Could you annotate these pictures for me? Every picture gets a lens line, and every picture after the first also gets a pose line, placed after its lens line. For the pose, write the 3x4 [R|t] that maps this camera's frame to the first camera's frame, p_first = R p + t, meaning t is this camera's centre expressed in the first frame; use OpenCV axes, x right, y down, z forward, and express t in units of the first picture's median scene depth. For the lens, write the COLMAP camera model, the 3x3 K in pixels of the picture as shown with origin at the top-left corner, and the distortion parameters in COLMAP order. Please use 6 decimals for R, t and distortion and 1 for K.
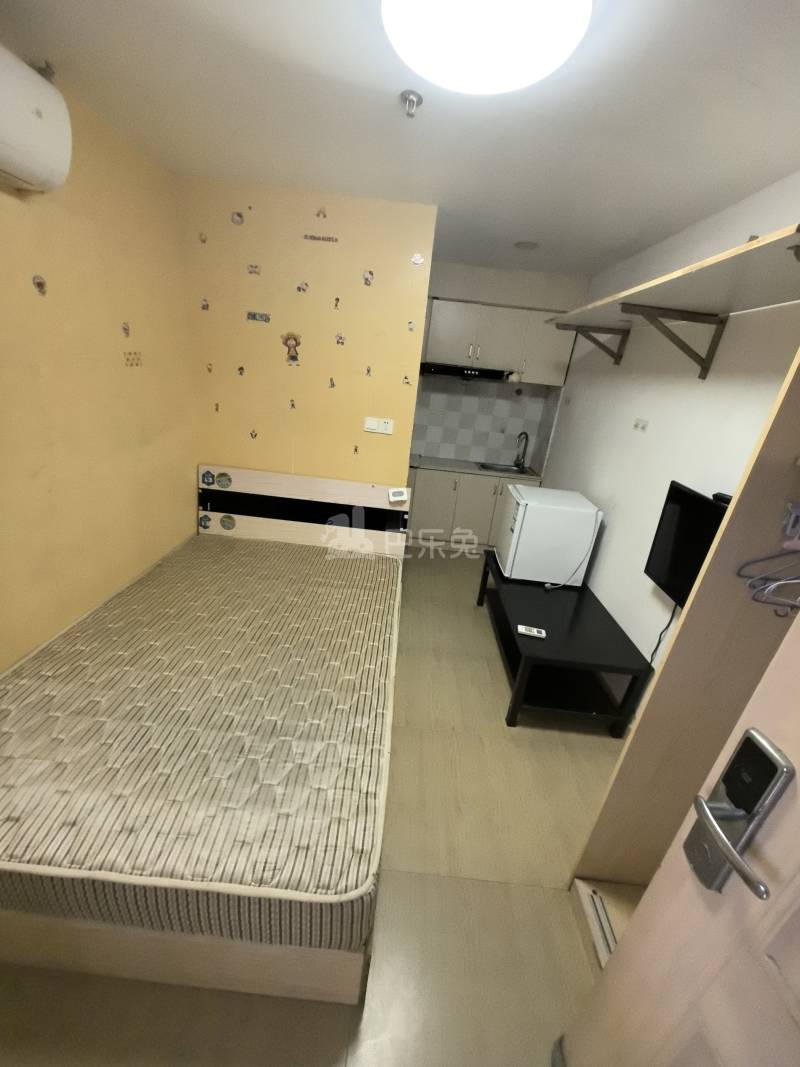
lens RADIAL K [[405.5, 0, 400.0], [0, 405.5, 533.5], [0, 0, 1]] dist [0.015654, -0.000205]
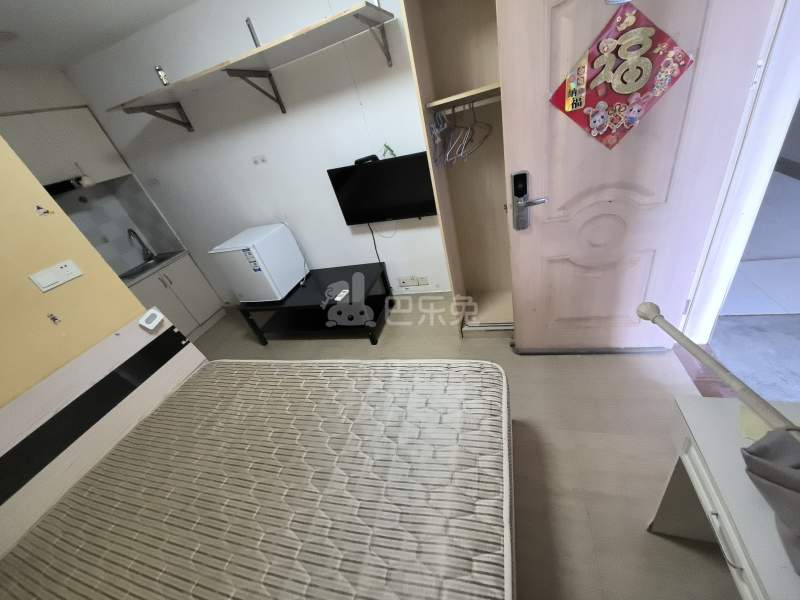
lens RADIAL K [[304.0, 0, 400.0], [0, 304.0, 300.0], [0, 0, 1]] dist [0.015654, -0.000205]
pose [[0.193981, -0.658539, 0.727116, -0.374507], [0.600329, 0.665894, 0.442935, -0.095497], [-0.775872, 0.350588, 0.524510, 0.179539]]
